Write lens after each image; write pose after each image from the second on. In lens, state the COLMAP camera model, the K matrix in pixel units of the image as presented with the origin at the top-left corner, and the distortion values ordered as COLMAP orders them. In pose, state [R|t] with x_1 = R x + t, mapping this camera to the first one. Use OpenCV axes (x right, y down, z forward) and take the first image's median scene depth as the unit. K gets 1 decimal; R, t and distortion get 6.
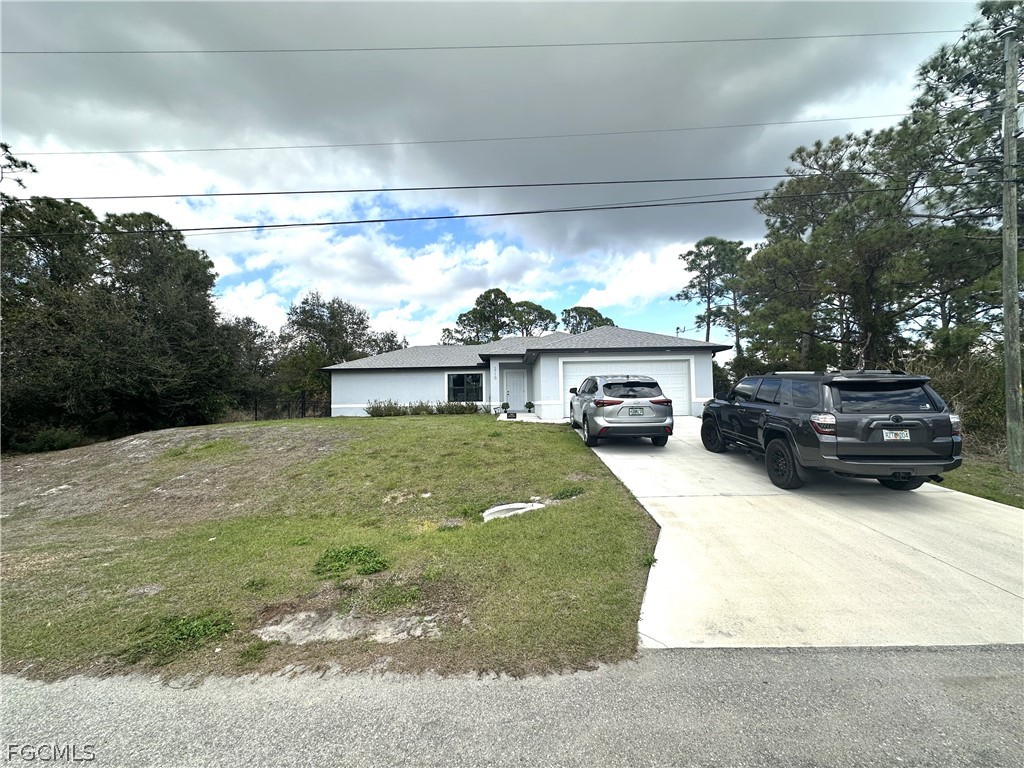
lens RADIAL K [[408.6, 0, 511.2], [0, 408.6, 384.6], [0, 0, 1]] dist [-0.002291, 0.000034]
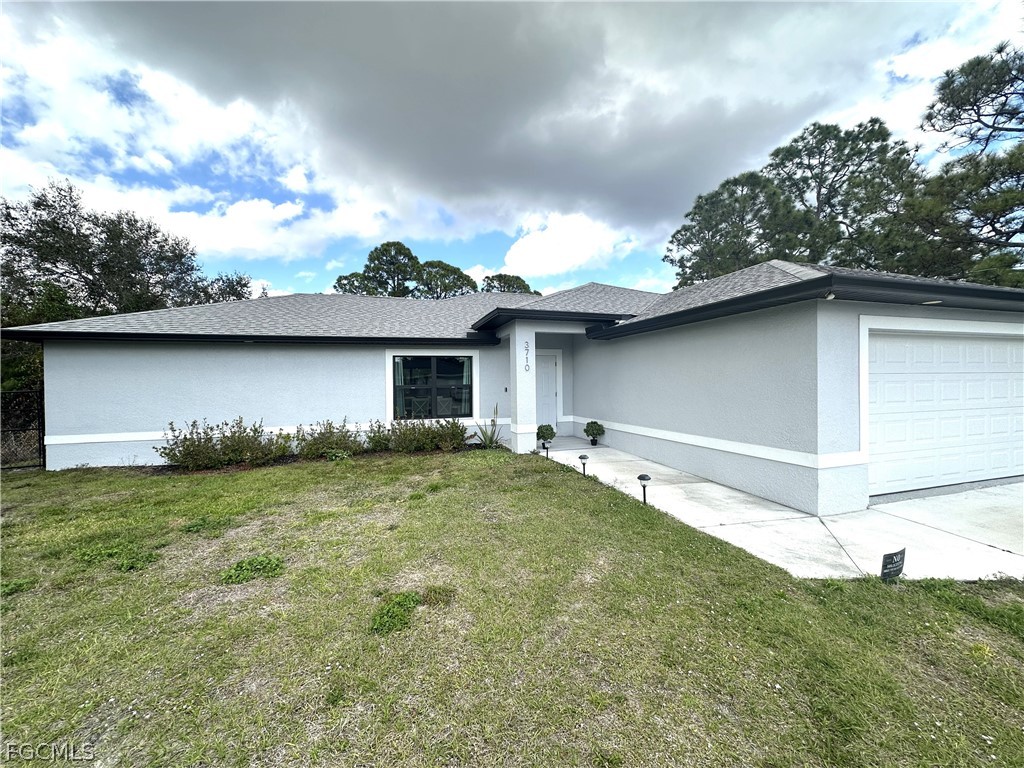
lens RADIAL K [[408.6, 0, 511.2], [0, 408.6, 384.6], [0, 0, 1]] dist [-0.002291, 0.000034]
pose [[0.953995, 0.003245, 0.299805, -0.165576], [-0.016605, 0.998979, 0.042025, -0.015454], [-0.299362, -0.045070, 0.953074, 0.552421]]
